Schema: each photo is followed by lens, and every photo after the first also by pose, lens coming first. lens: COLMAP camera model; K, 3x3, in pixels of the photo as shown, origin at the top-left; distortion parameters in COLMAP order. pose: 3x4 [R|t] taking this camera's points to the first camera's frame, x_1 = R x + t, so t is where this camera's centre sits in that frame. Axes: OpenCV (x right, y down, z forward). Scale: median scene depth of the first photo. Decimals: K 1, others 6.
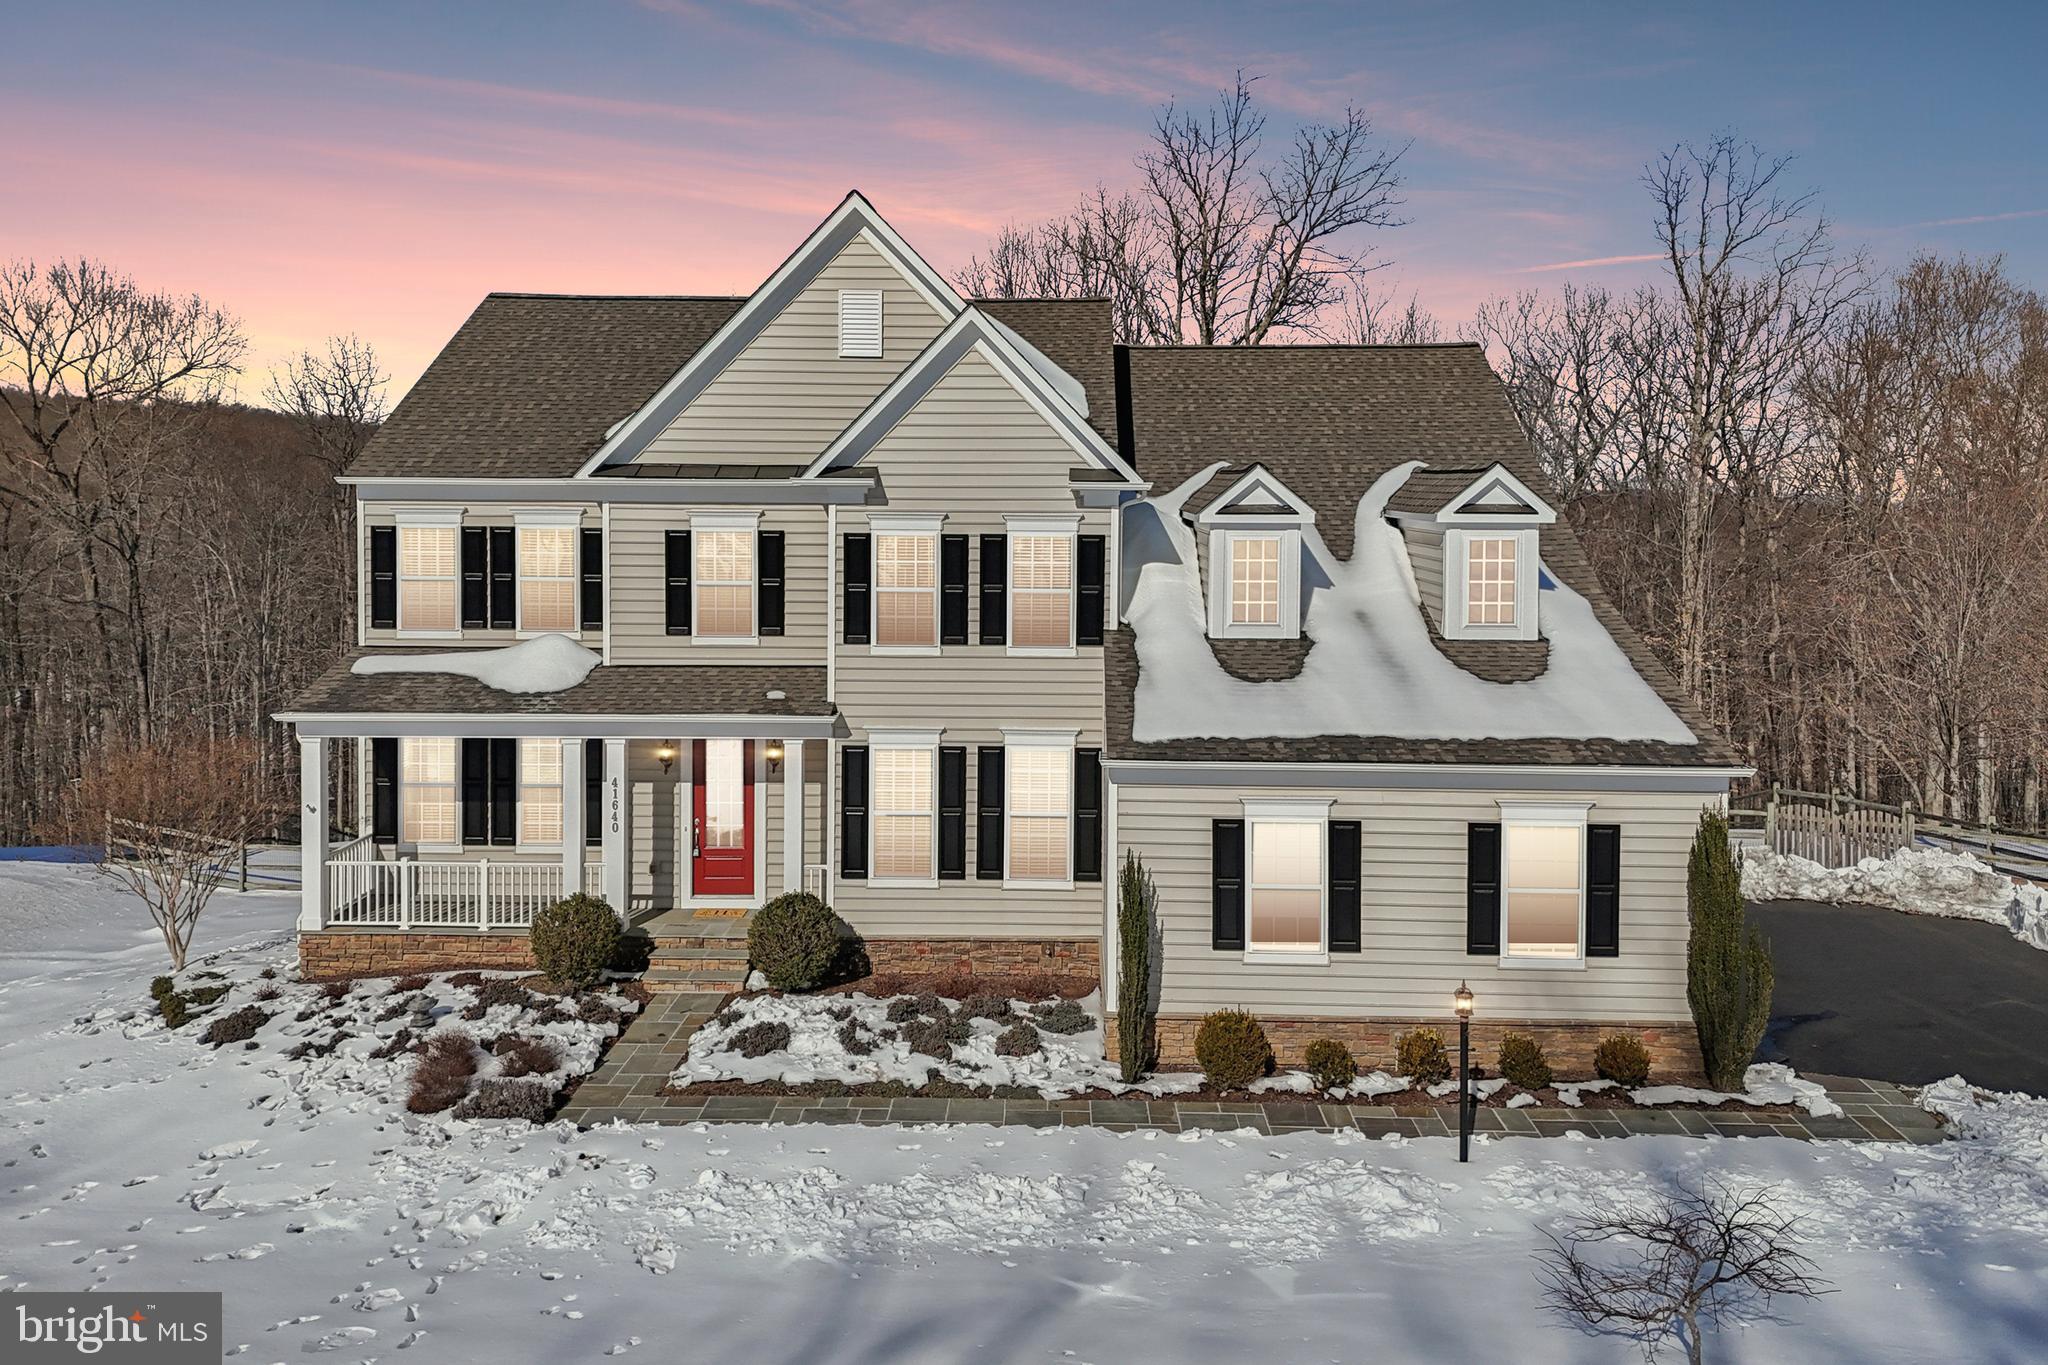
lens RADIAL K [[1538.8, 0, 1023.8], [0, 1538.8, 552.3], [0, 0, 1]] dist [0.055808, -0.058662]
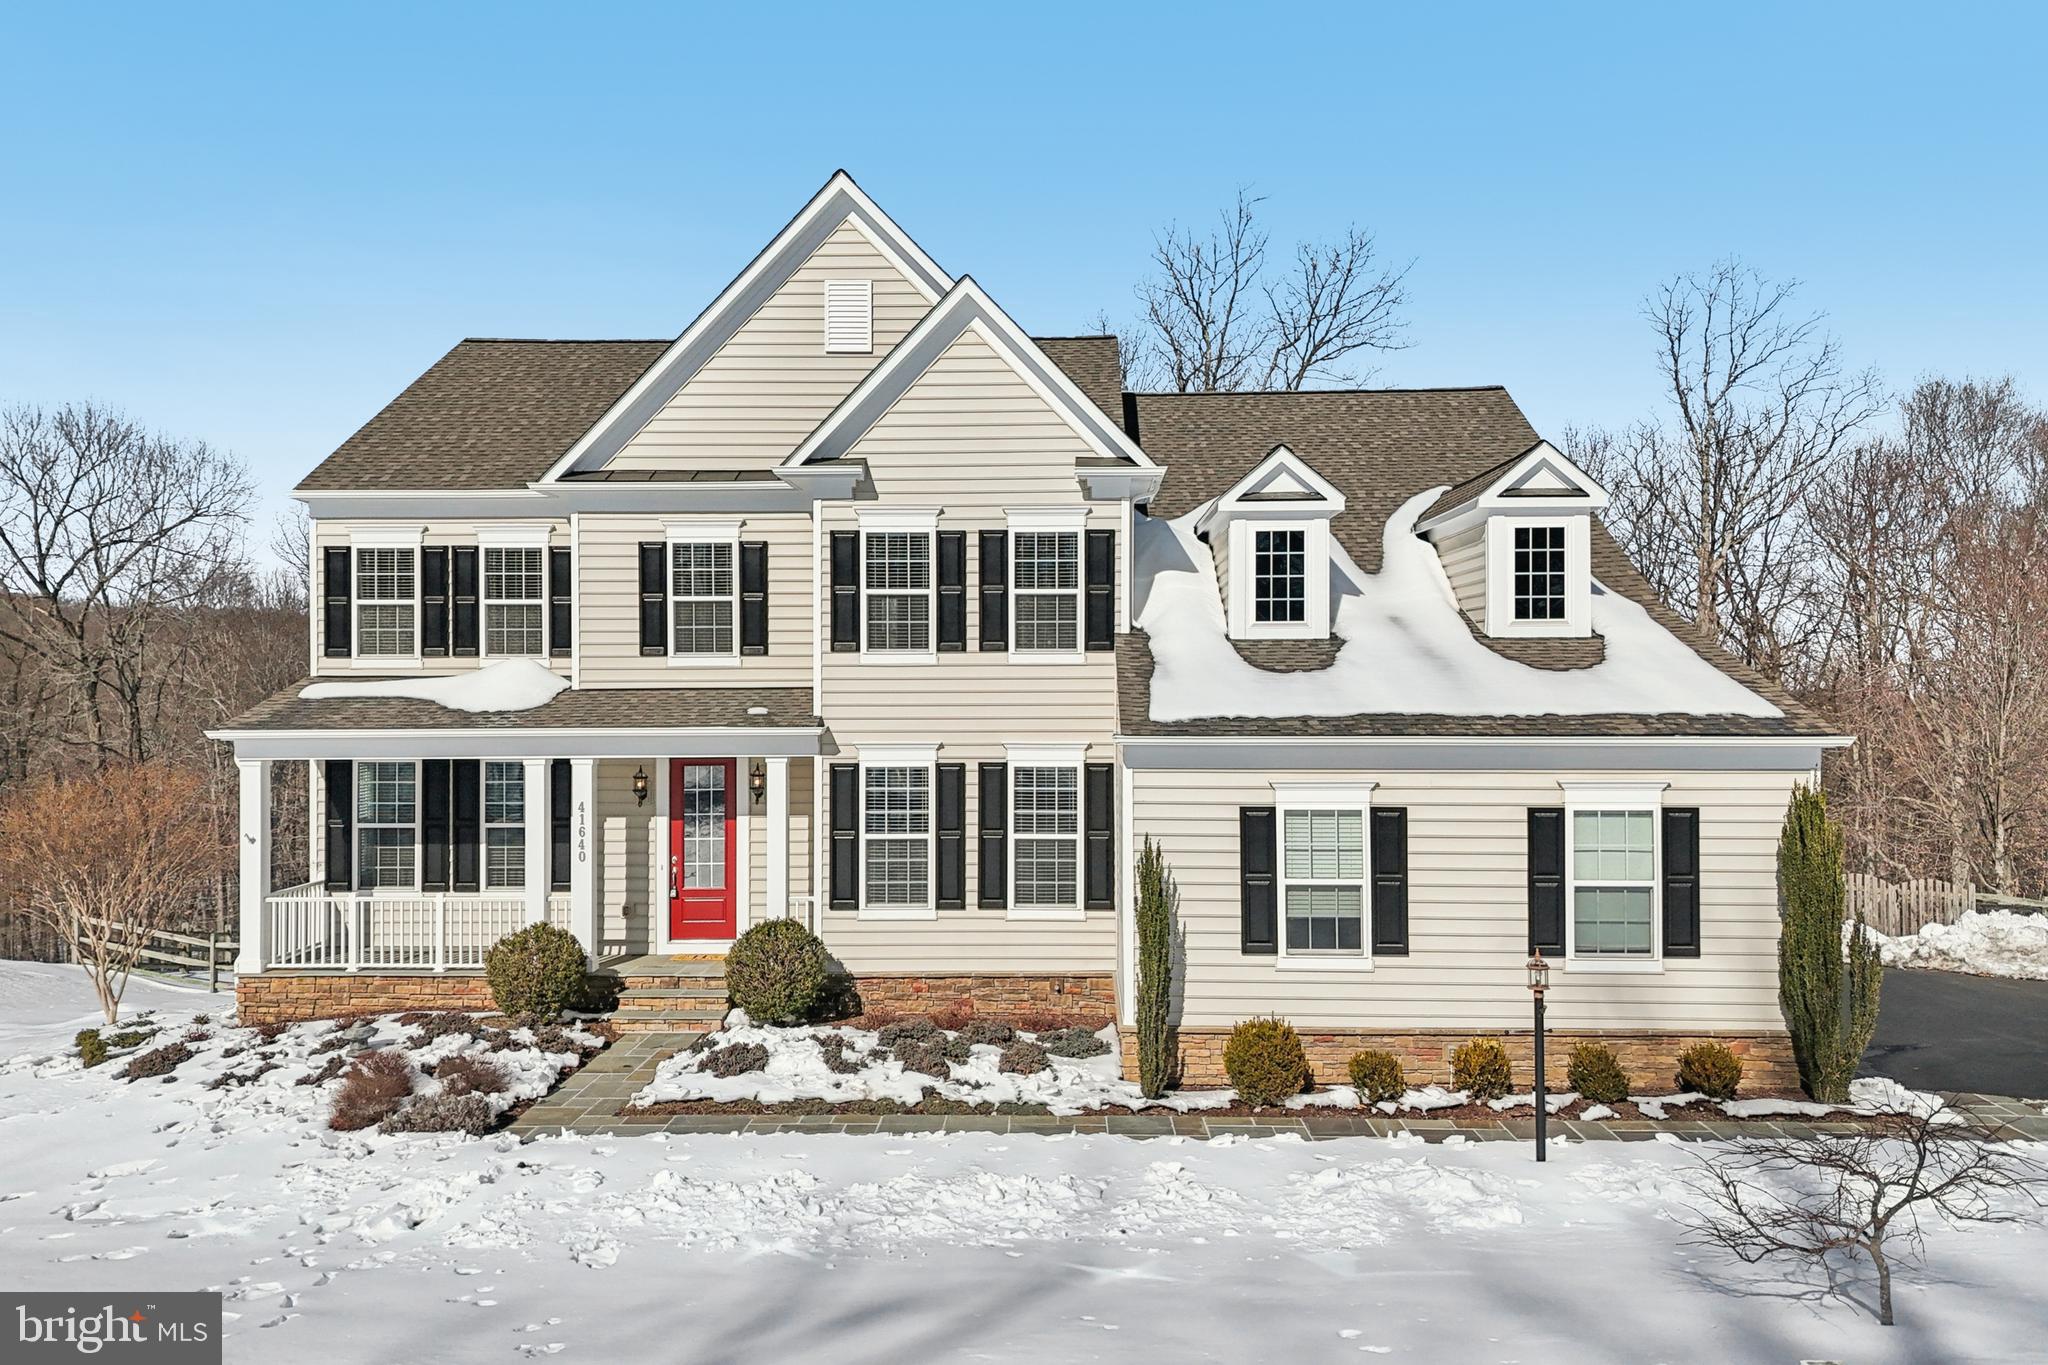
lens RADIAL K [[1494.6, 0, 1022.4], [0, 1494.6, 693.6], [0, 0, 1]] dist [0.058098, -0.066704]
pose [[0.999951, -0.008632, -0.004879, 0.001338], [0.008453, 0.999332, -0.035563, 0.127665], [0.005183, 0.035520, 0.999356, 0.122183]]
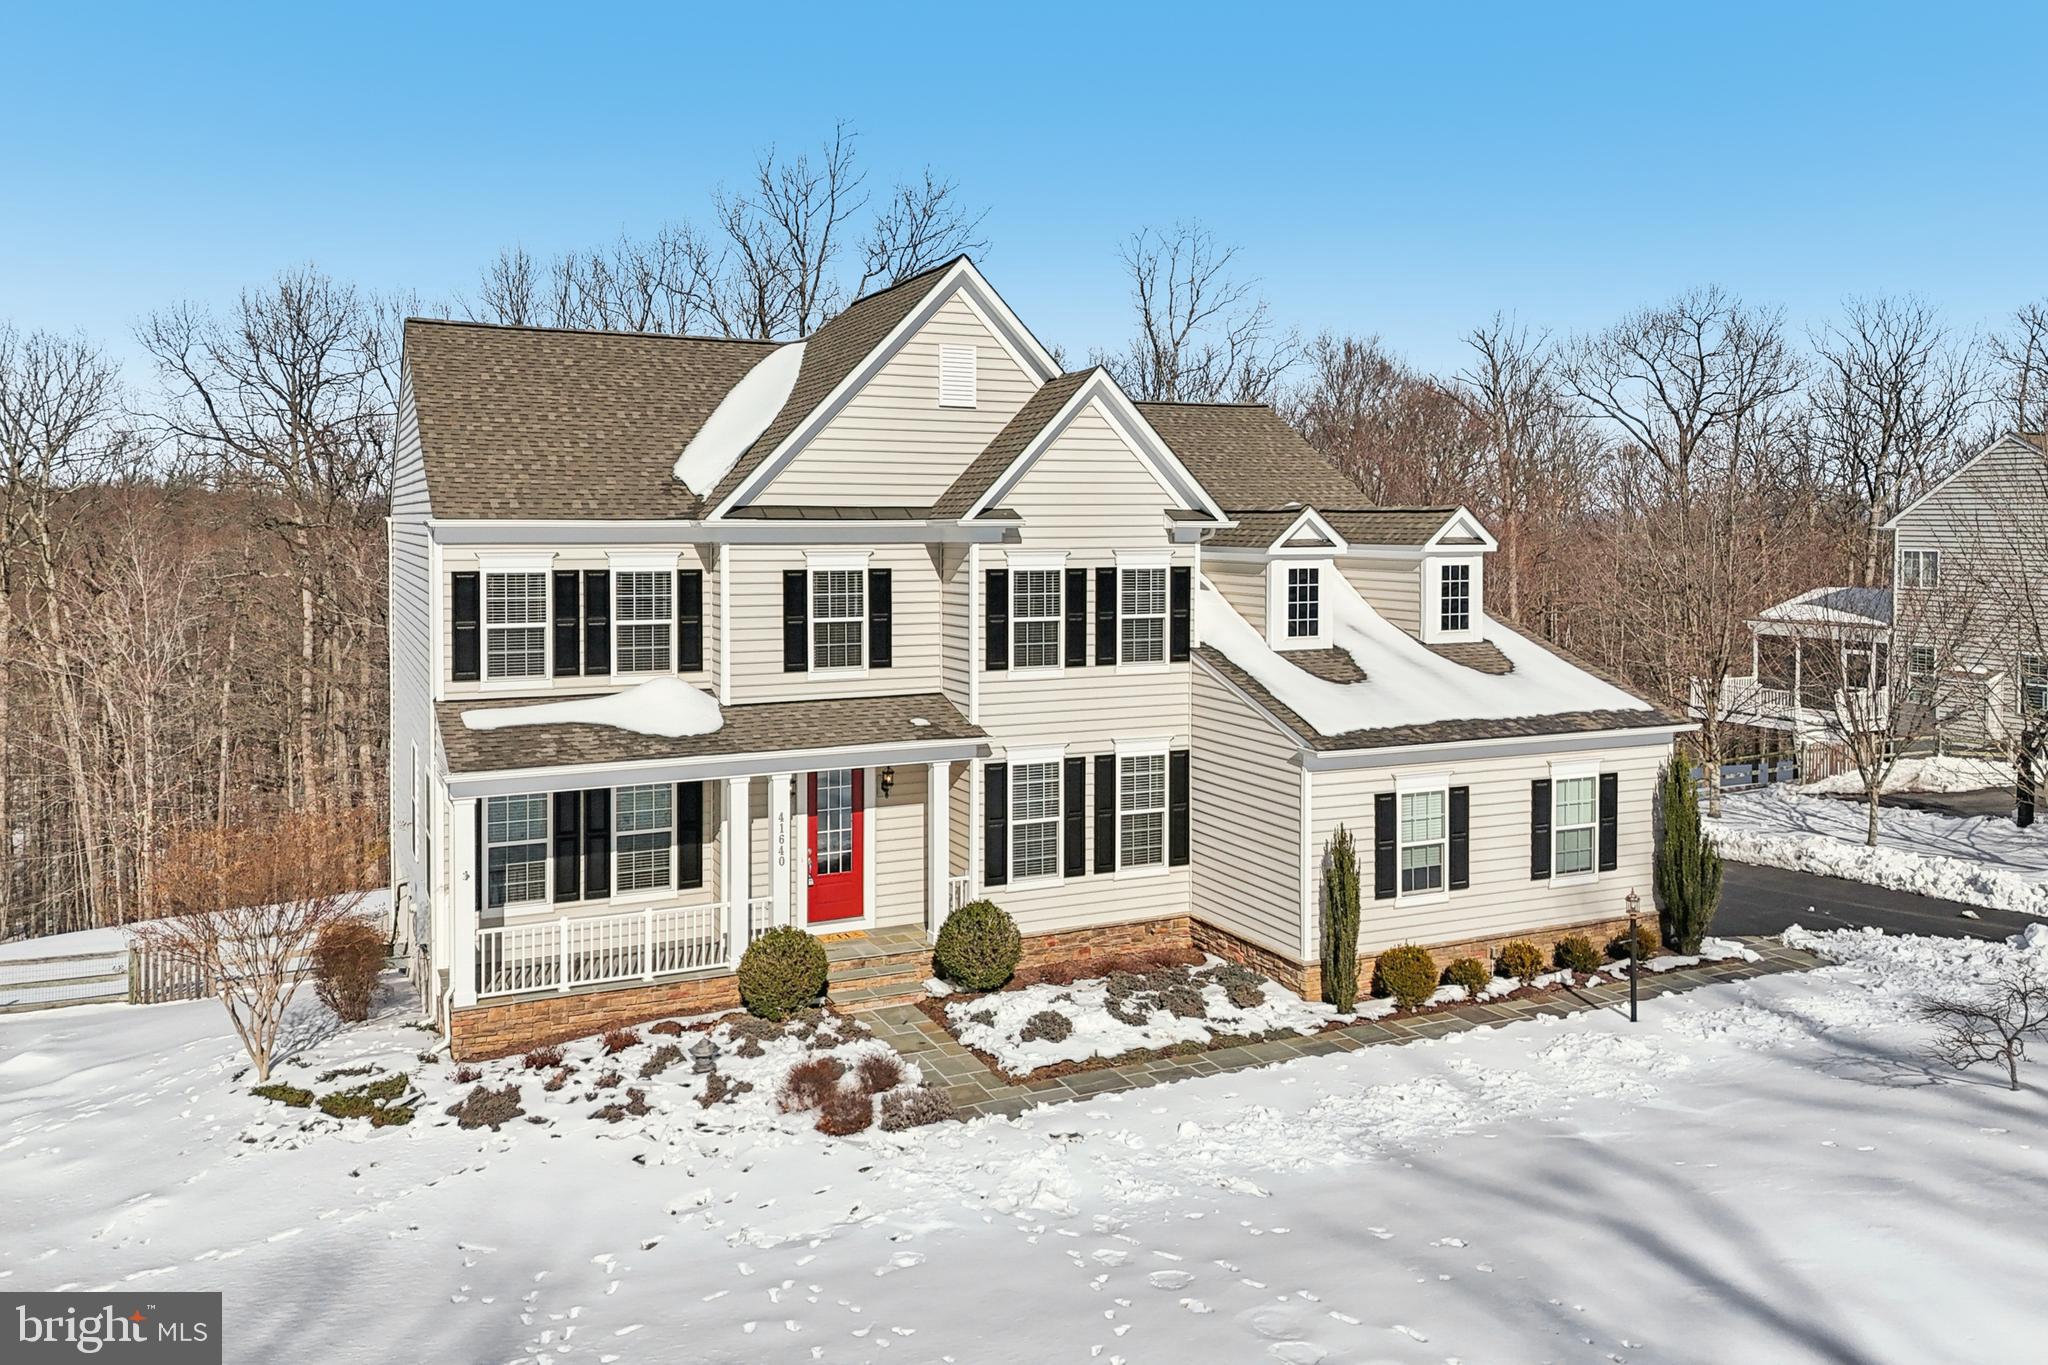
lens RADIAL K [[1538.8, 0, 1023.8], [0, 1538.8, 552.3], [0, 0, 1]] dist [0.055808, -0.058662]
pose [[0.894226, -0.014510, 0.447380, -0.635255], [0.023104, 0.999638, -0.013758, -0.009729], [-0.447019, 0.022639, 0.894238, 0.010508]]
